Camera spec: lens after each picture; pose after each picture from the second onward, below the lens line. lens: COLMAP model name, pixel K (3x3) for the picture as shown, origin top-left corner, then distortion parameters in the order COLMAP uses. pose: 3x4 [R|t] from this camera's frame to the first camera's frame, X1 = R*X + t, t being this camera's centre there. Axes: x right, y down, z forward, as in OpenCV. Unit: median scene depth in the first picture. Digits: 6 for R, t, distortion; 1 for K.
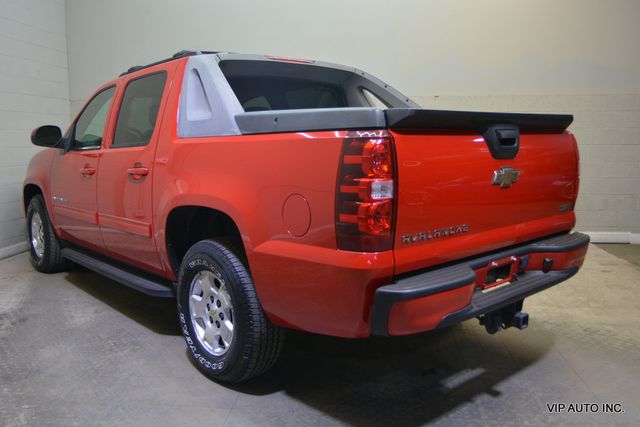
lens RADIAL K [[547.7, 0, 320.0], [0, 547.7, 213.5], [0, 0, 1]] dist [-0.008718, -0.004531]
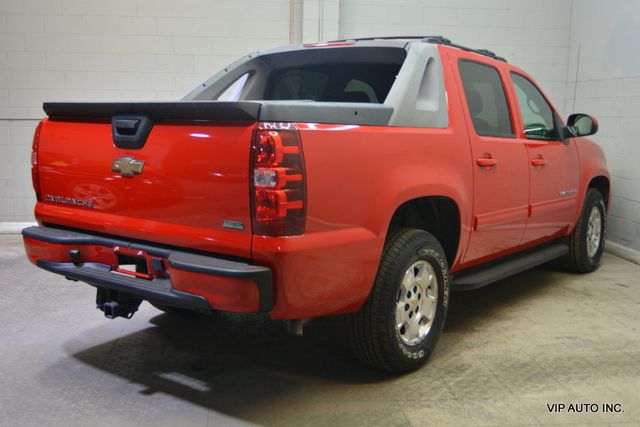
lens RADIAL K [[706.4, 0, 320.0], [0, 706.4, 213.5], [0, 0, 1]] dist [-0.020363, 0.029550]
pose [[0.204115, 0.142091, -0.968580, 1.593372], [-0.154072, 0.981742, 0.111553, -0.171765], [0.966746, 0.126462, 0.222281, 1.011096]]
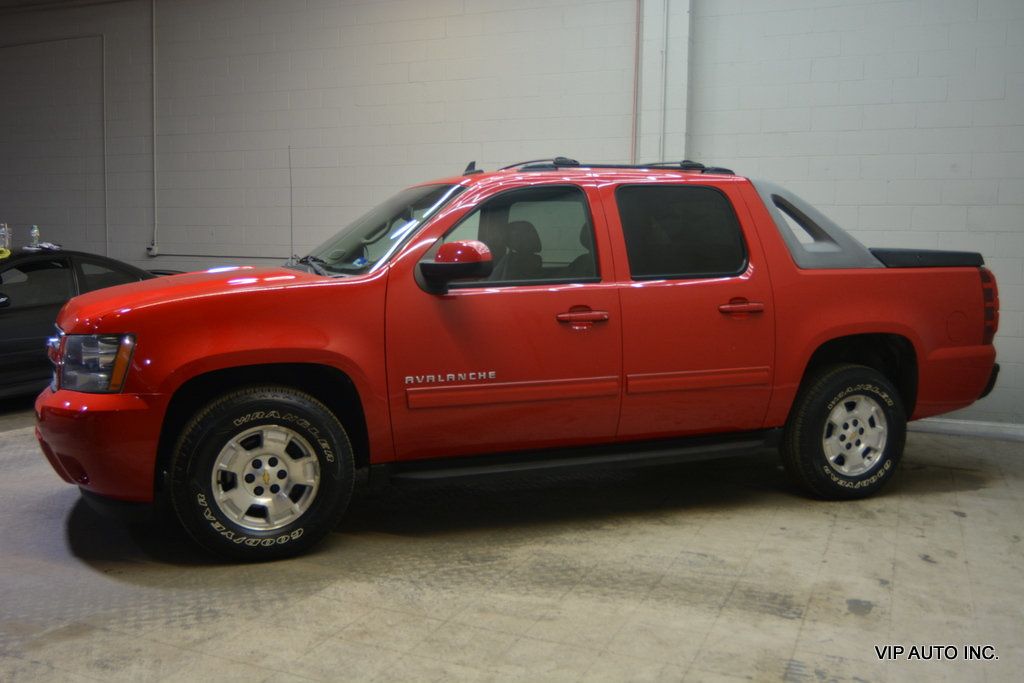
lens RADIAL K [[957.6, 0, 512.0], [0, 957.6, 341.5], [0, 0, 1]] dist [-0.023105, -0.003224]
pose [[-0.303231, 0.084207, -0.949189, 1.757242], [-0.152364, 0.978988, 0.135525, -0.314256], [0.940657, 0.185718, -0.284029, 2.057020]]
